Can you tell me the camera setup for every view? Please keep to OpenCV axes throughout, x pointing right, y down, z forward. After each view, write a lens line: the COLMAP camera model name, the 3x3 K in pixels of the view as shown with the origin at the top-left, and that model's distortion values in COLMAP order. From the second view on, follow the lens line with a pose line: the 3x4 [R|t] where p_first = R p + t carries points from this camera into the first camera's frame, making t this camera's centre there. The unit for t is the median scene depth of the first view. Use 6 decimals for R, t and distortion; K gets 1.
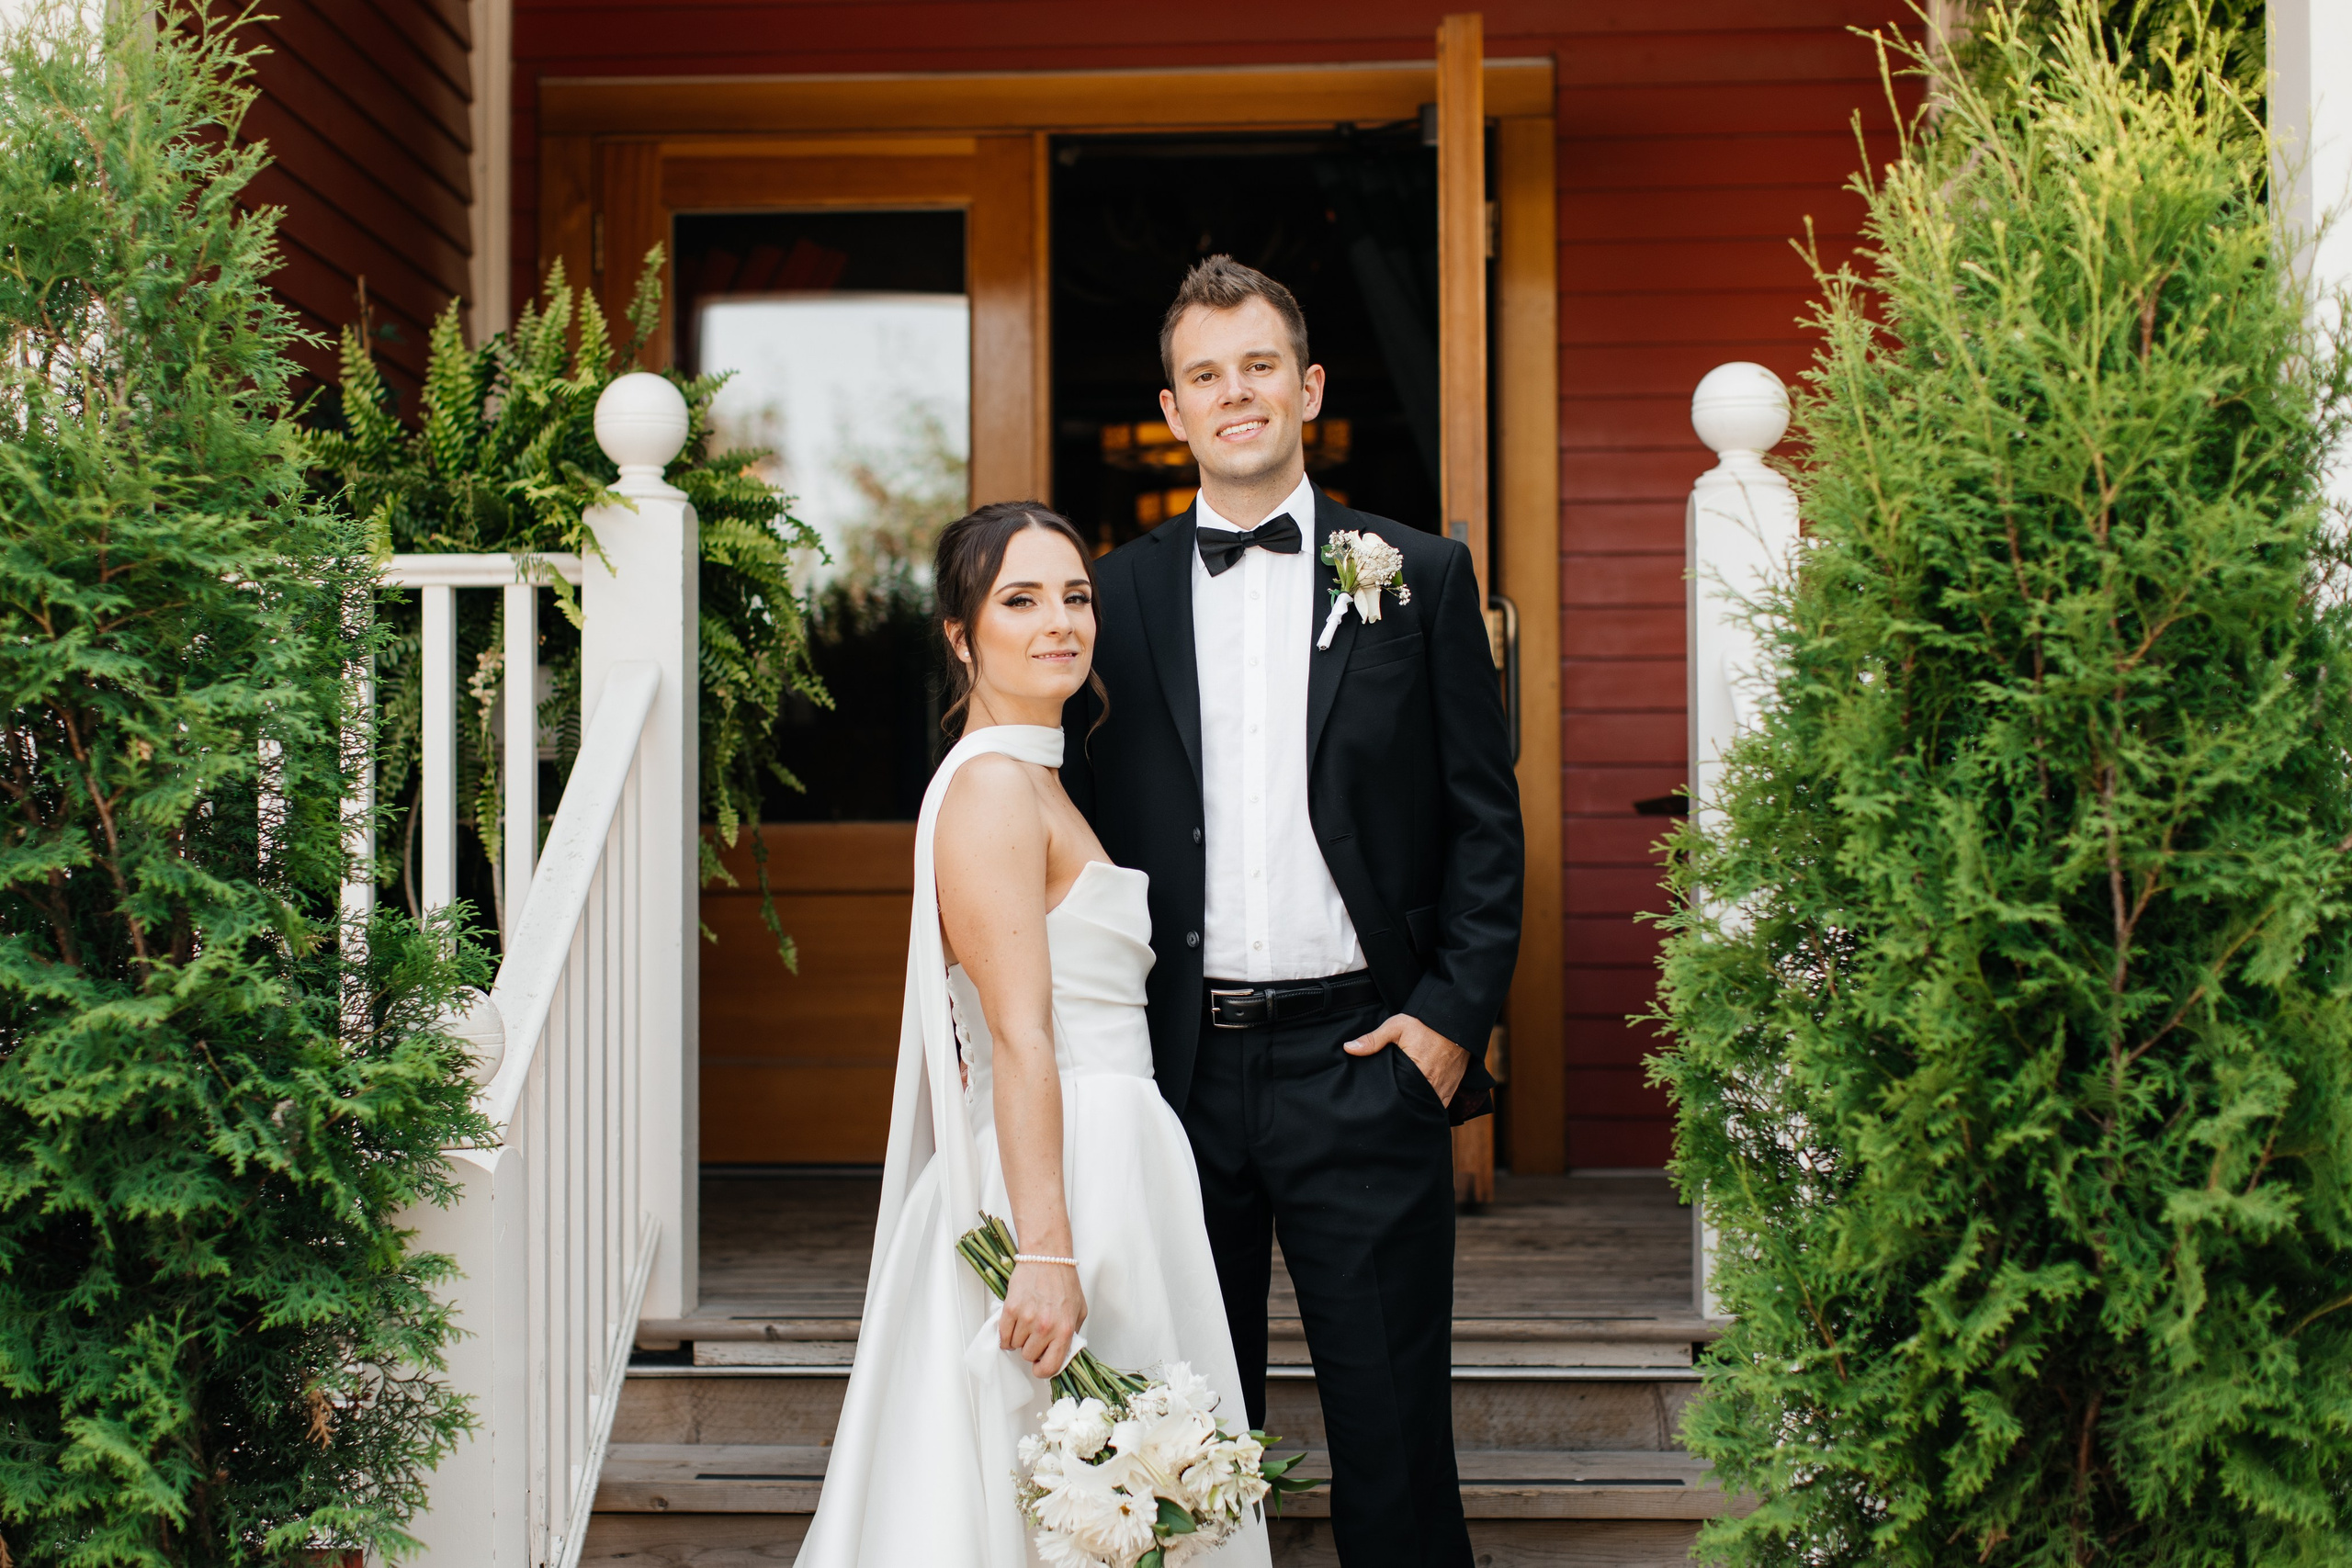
lens RADIAL K [[3452.4, 0, 1102.1], [0, 3452.4, 787.0], [0, 0, 1]] dist [-0.021262, -0.004393]
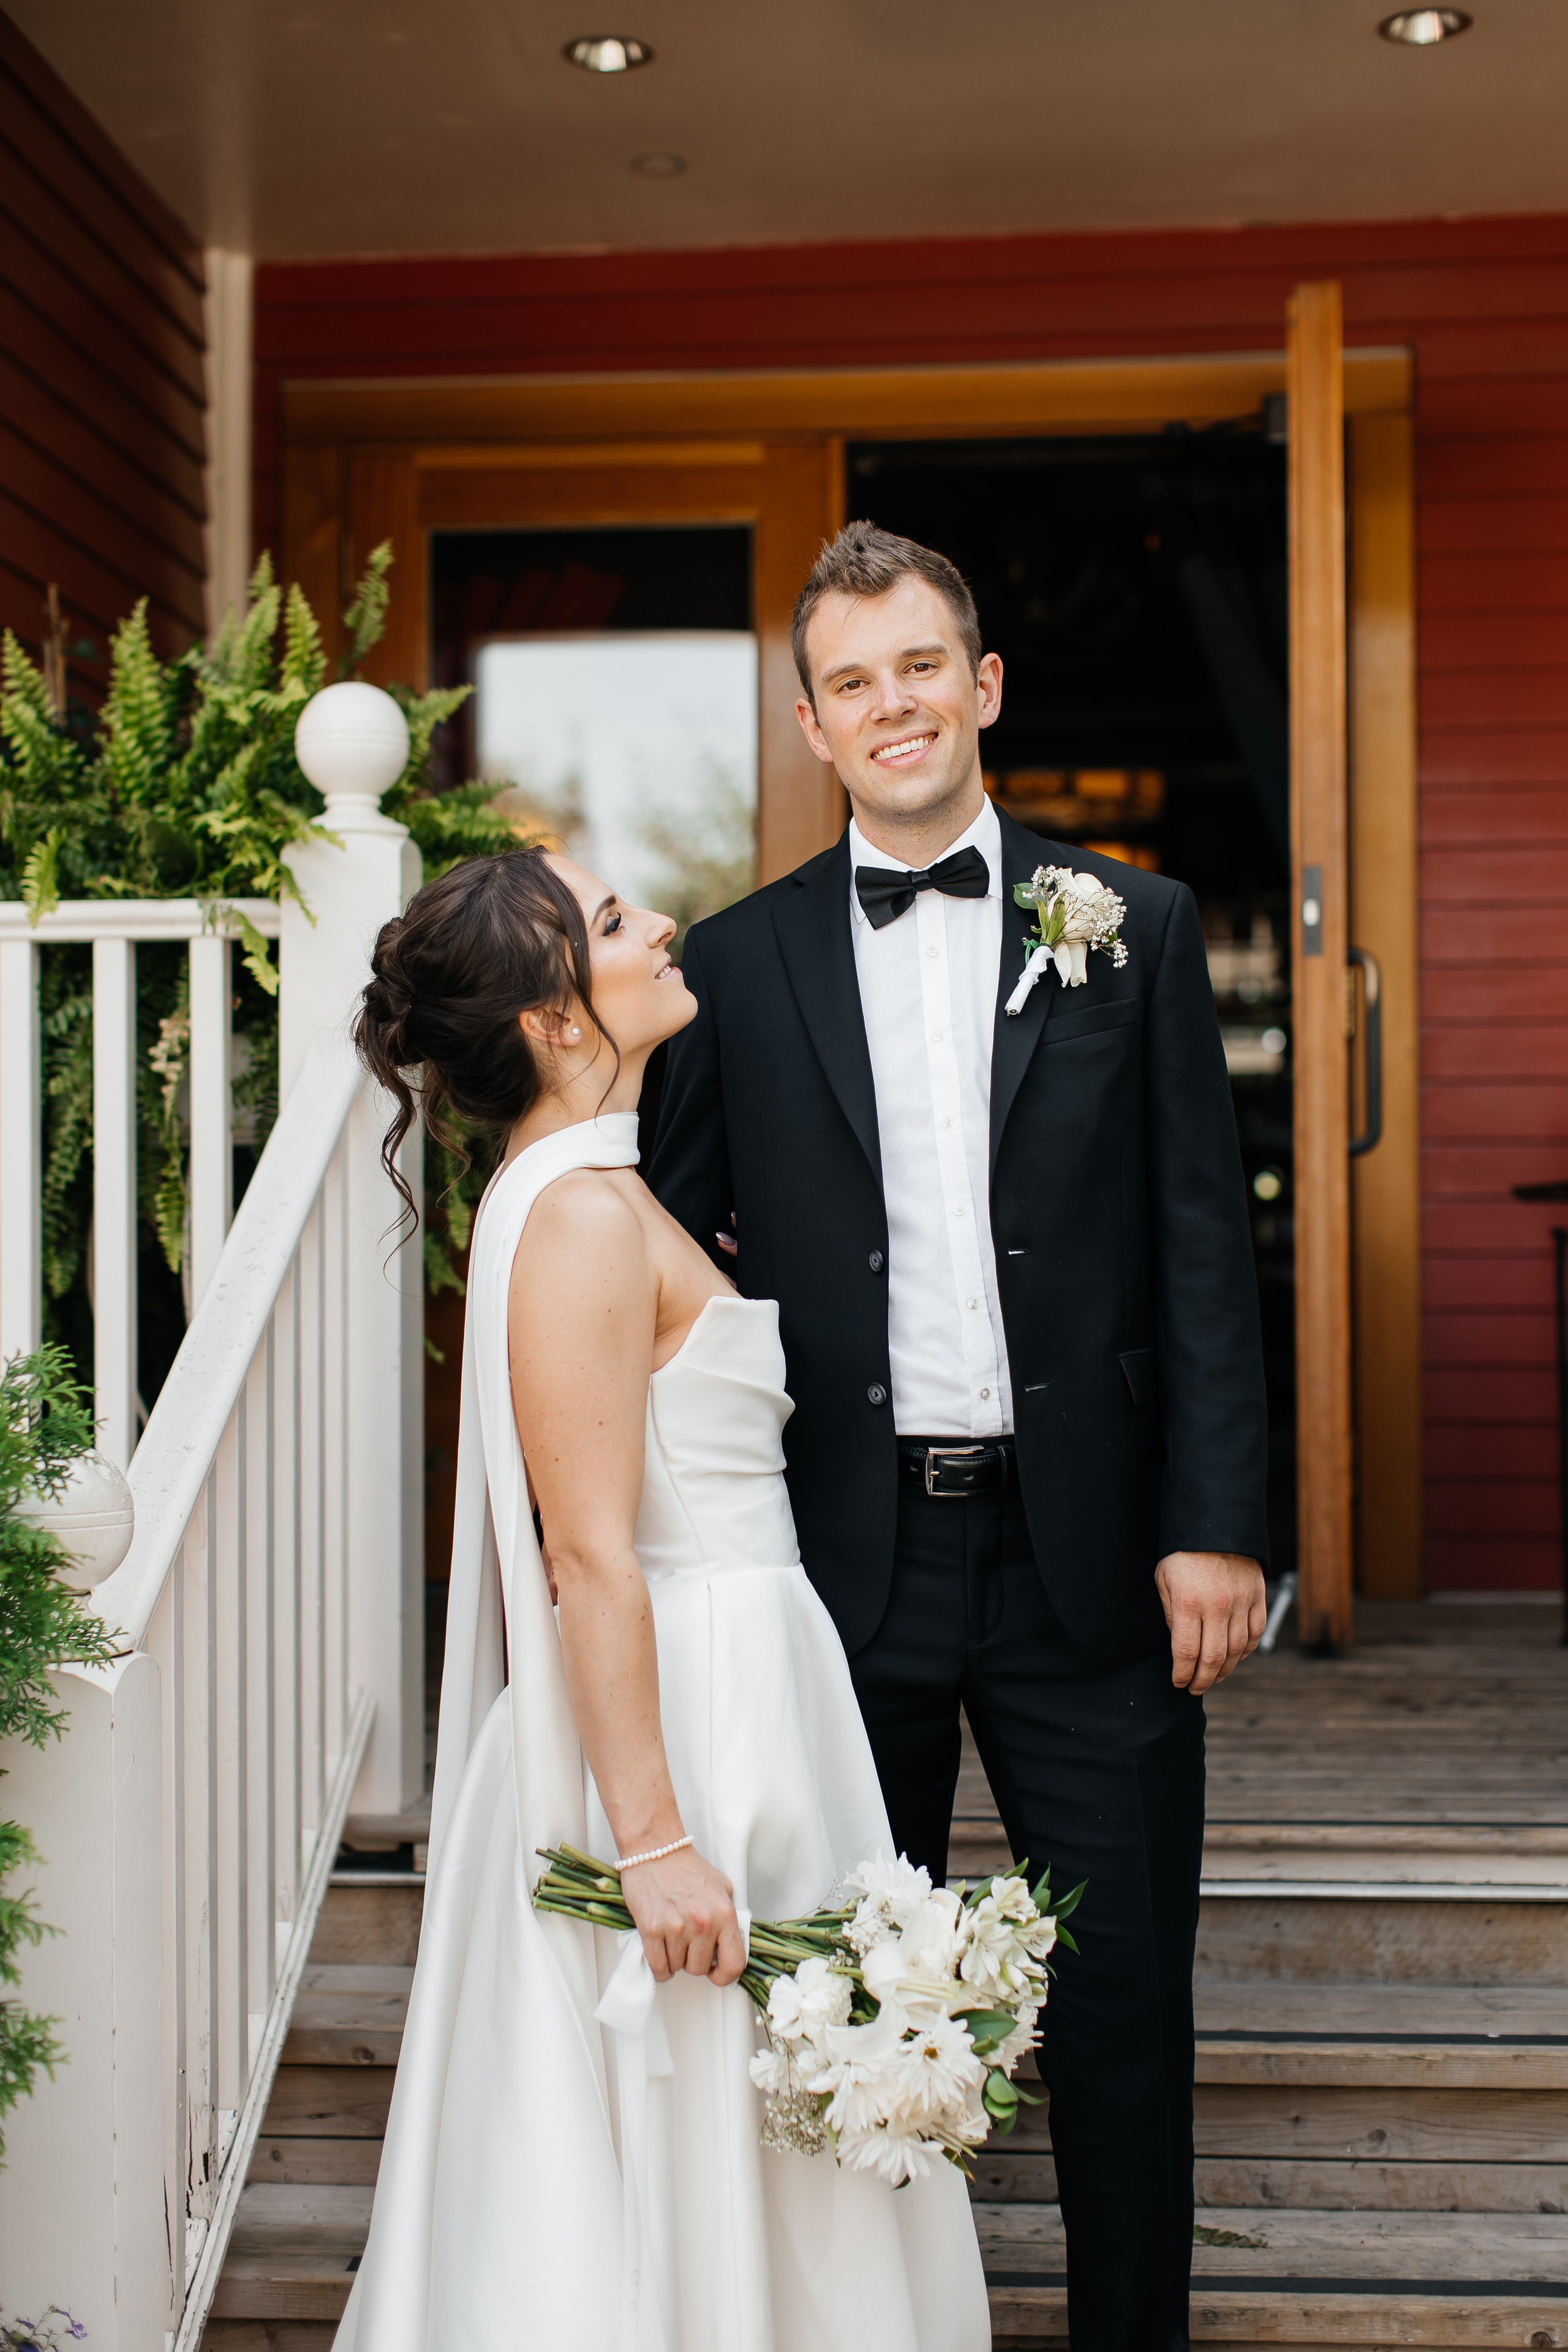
lens RADIAL K [[3320.4, 0, 787.3], [0, 3320.4, 1208.5], [0, 0, 1]] dist [0.021313, -0.093223]
pose [[0.999361, 0.000400, -0.035750, 0.000643], [0.000264, 0.999828, 0.018571, -0.007623], [0.035751, -0.018569, 0.999188, 0.195760]]
